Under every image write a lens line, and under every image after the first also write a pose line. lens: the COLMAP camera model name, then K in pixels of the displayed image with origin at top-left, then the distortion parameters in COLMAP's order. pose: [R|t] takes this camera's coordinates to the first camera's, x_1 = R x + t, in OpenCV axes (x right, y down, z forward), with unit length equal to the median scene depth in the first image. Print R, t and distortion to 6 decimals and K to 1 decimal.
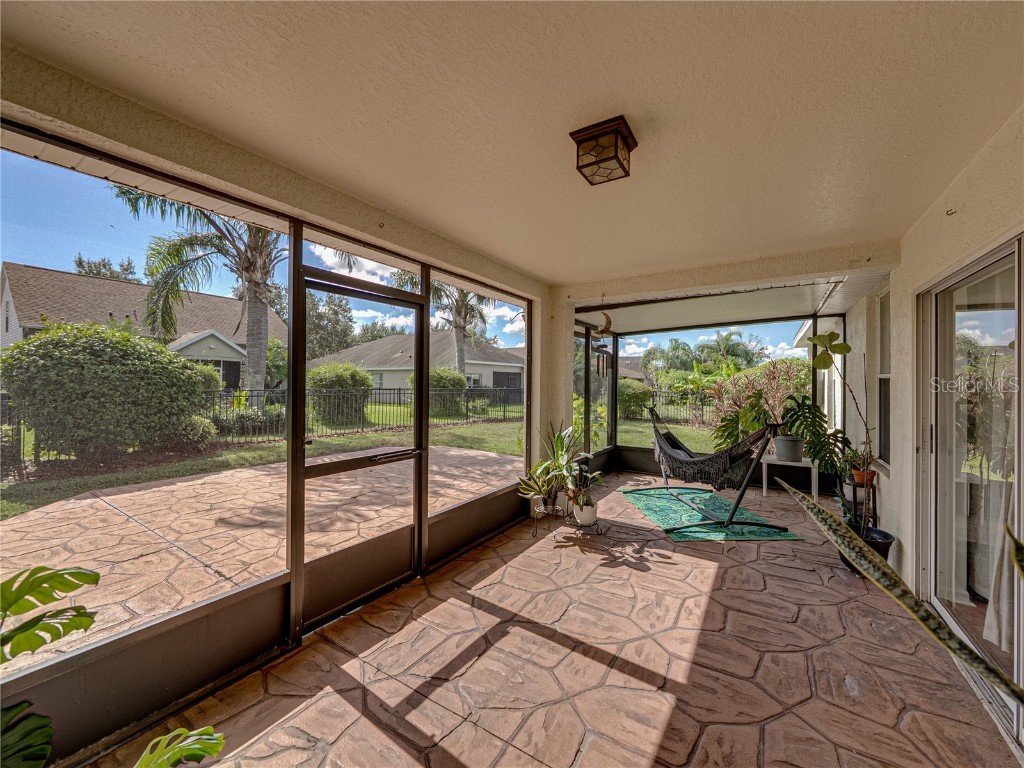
lens RADIAL K [[404.3, 0, 510.7], [0, 404.3, 381.0], [0, 0, 1]] dist [-0.001670, -0.000367]
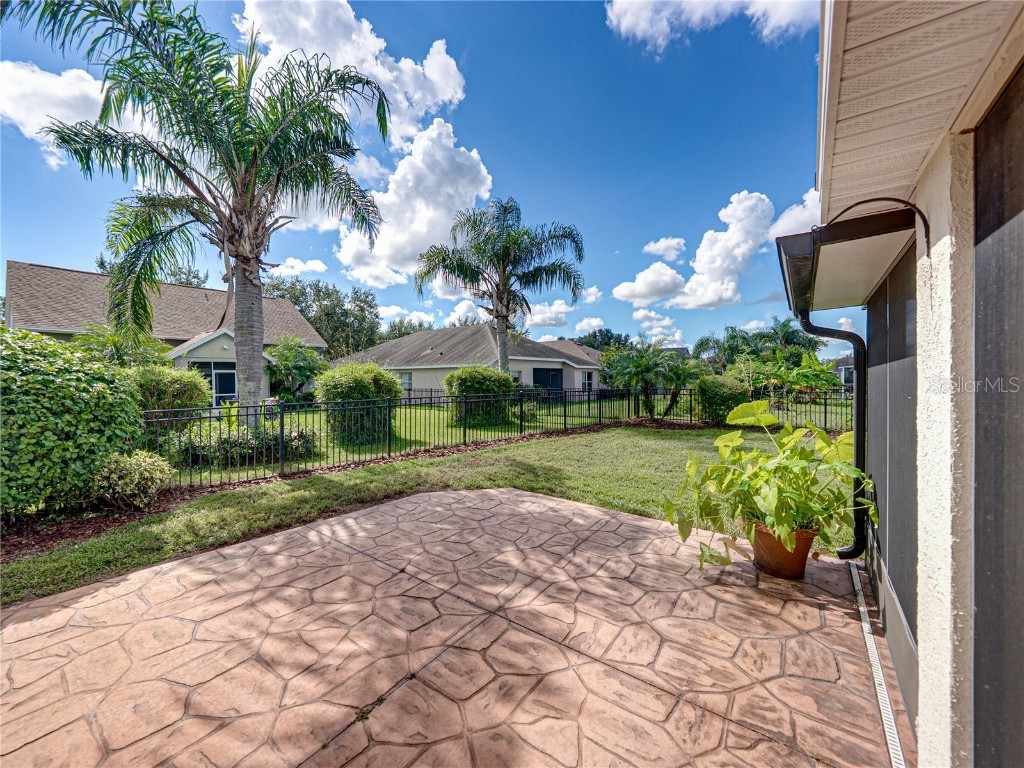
lens RADIAL K [[404.3, 0, 507.9], [0, 404.3, 381.1], [0, 0, 1]] dist [-0.001670, -0.000367]
pose [[0.997316, -0.017529, -0.071083, -0.216487], [0.018441, 0.999756, 0.012197, -0.038172], [0.070852, -0.013475, 0.997396, 0.636681]]
